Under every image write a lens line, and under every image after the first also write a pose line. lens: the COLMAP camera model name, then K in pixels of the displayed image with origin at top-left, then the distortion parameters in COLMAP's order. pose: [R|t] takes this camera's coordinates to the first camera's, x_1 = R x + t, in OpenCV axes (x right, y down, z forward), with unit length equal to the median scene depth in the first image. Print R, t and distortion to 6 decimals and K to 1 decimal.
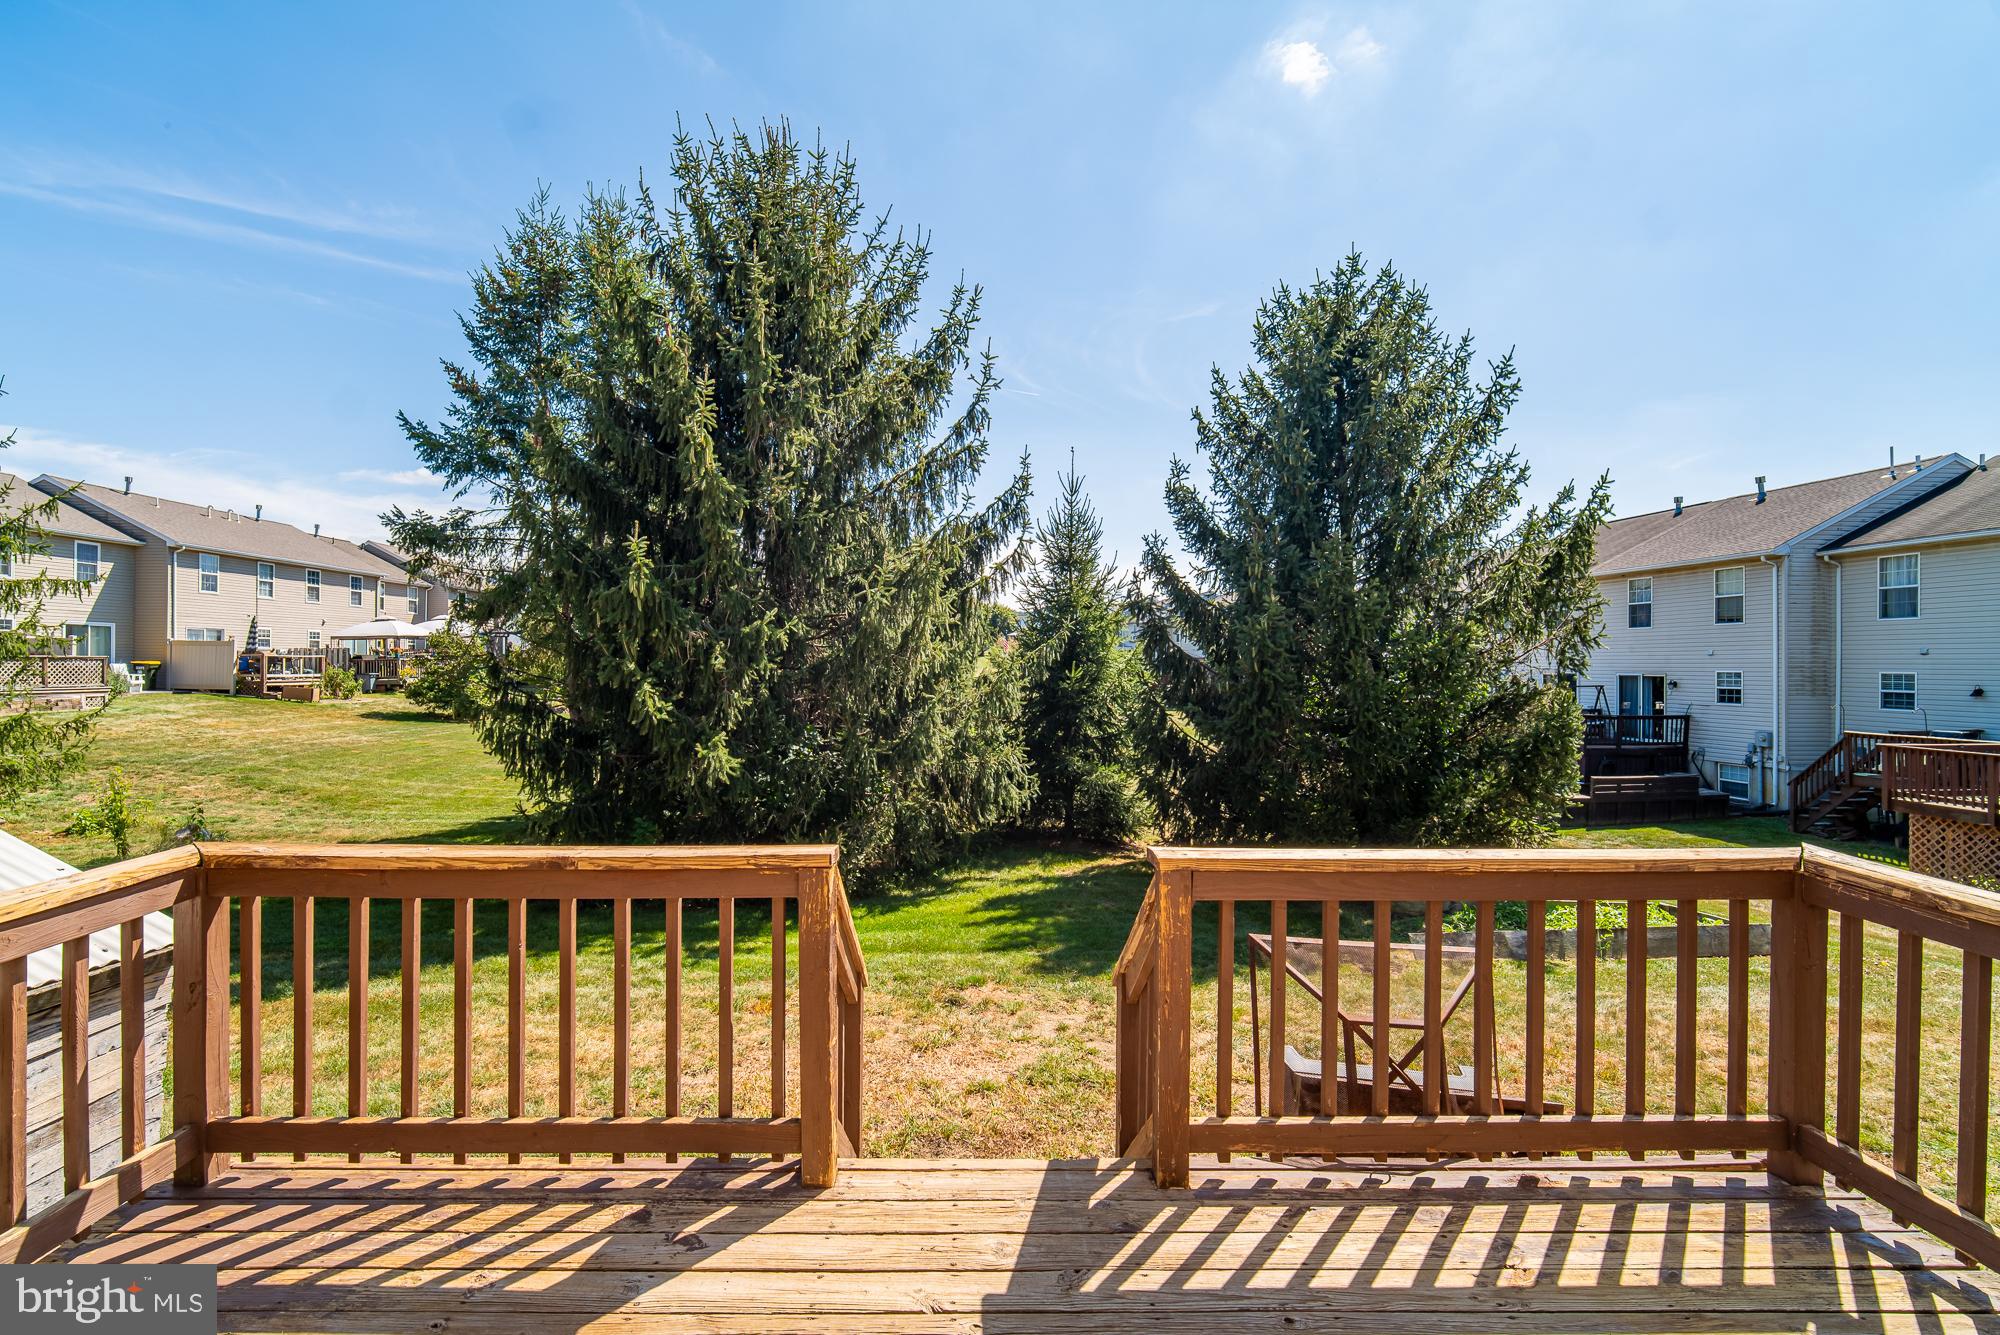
lens RADIAL K [[869.9, 0, 1000.0], [0, 869.9, 667.5], [0, 0, 1]] dist [-0.014799, 0.005879]
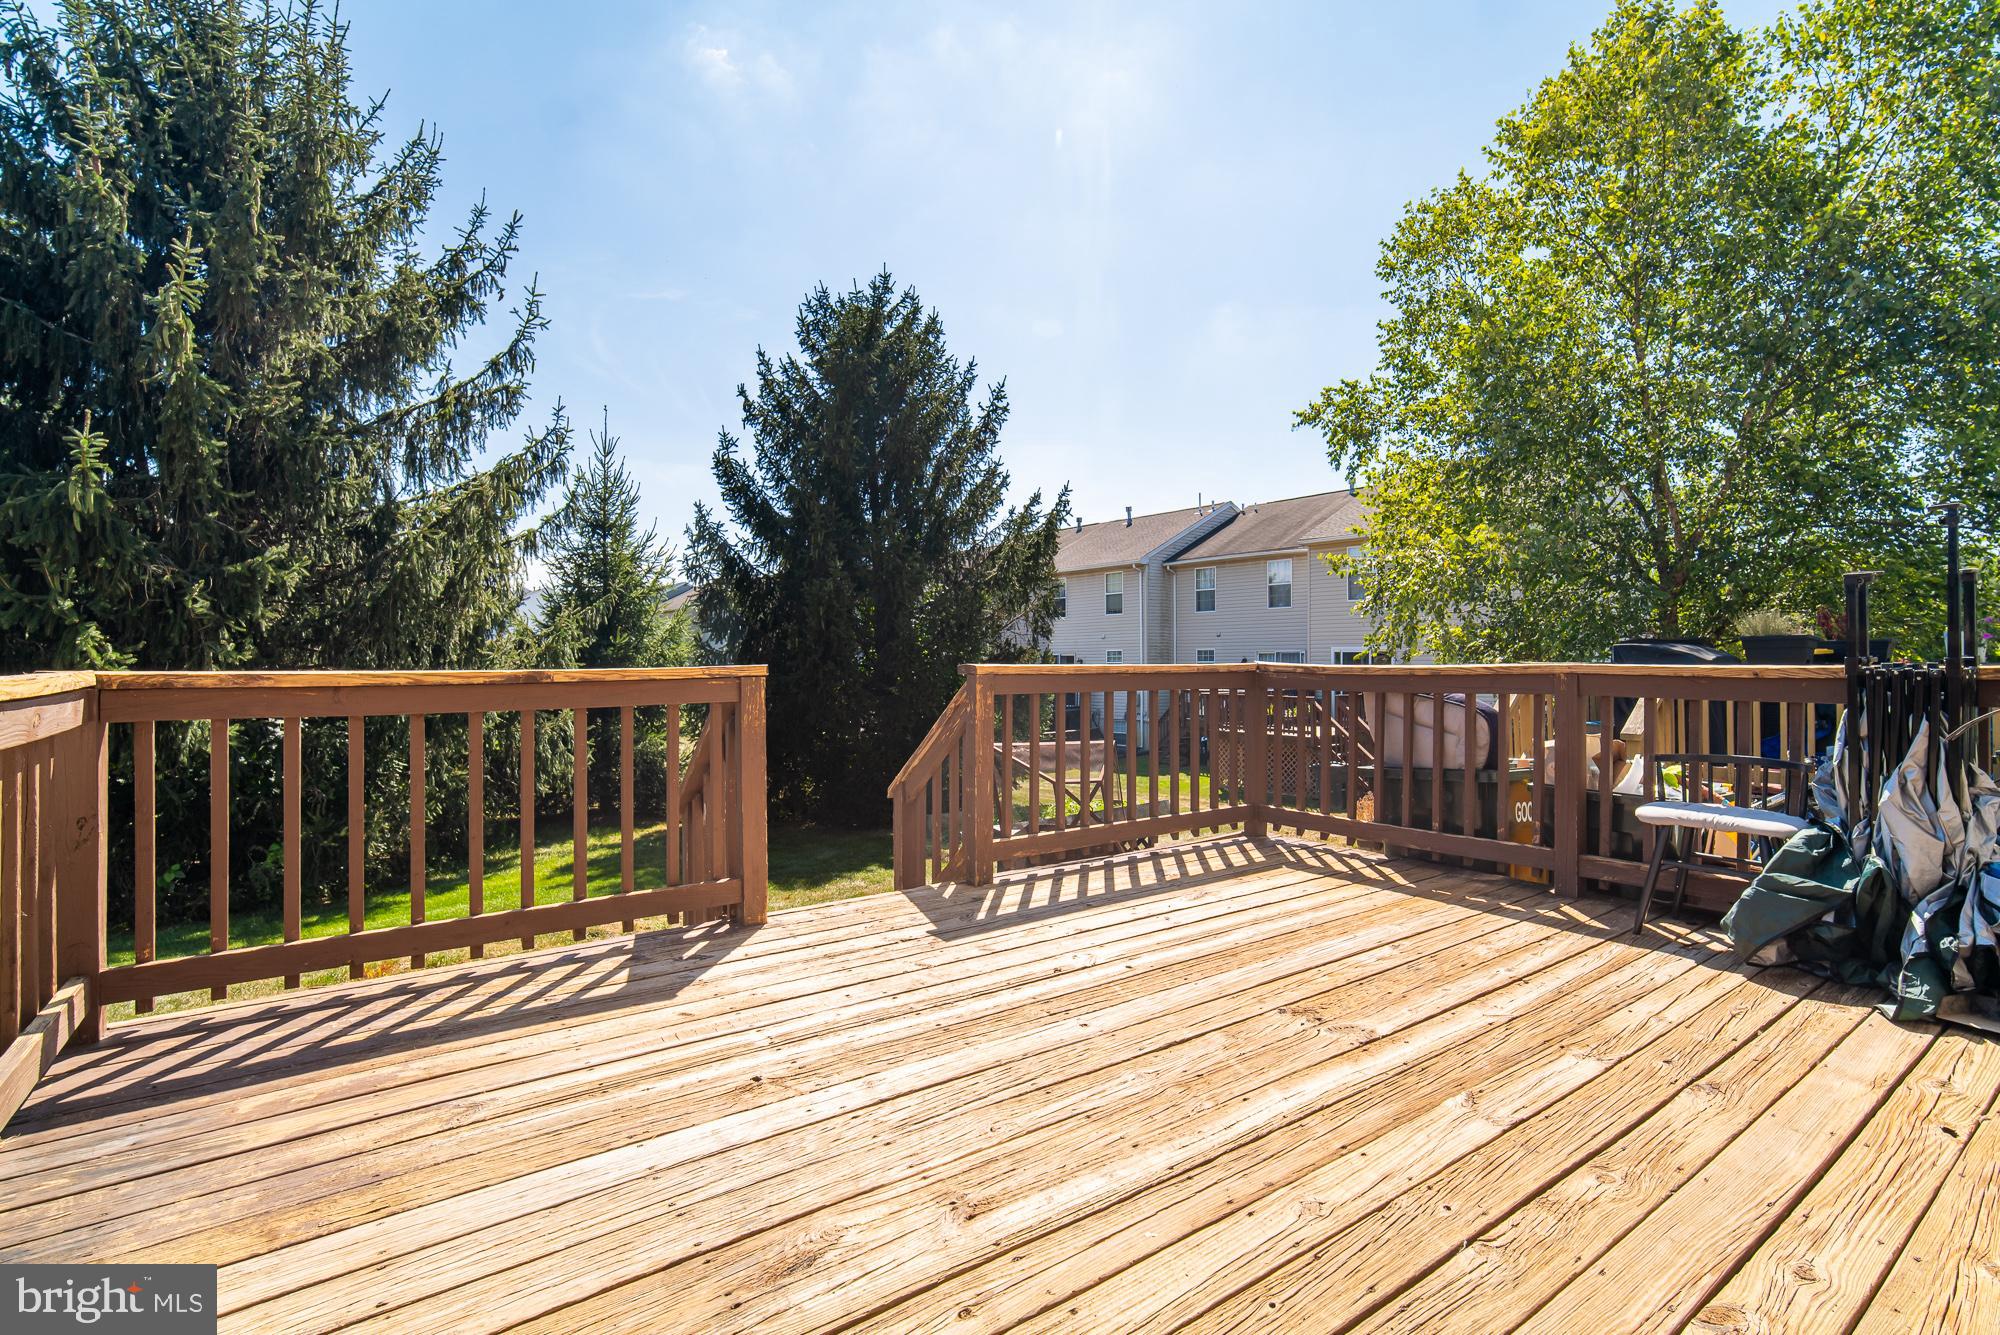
lens RADIAL K [[891.4, 0, 1004.1], [0, 891.4, 671.6], [0, 0, 1]] dist [-0.010715, 0.000784]
pose [[0.824007, -0.015310, 0.566372, -0.138732], [0.013396, 0.999882, 0.007539, 0.045783], [-0.566421, 0.001375, 0.824115, -0.065307]]
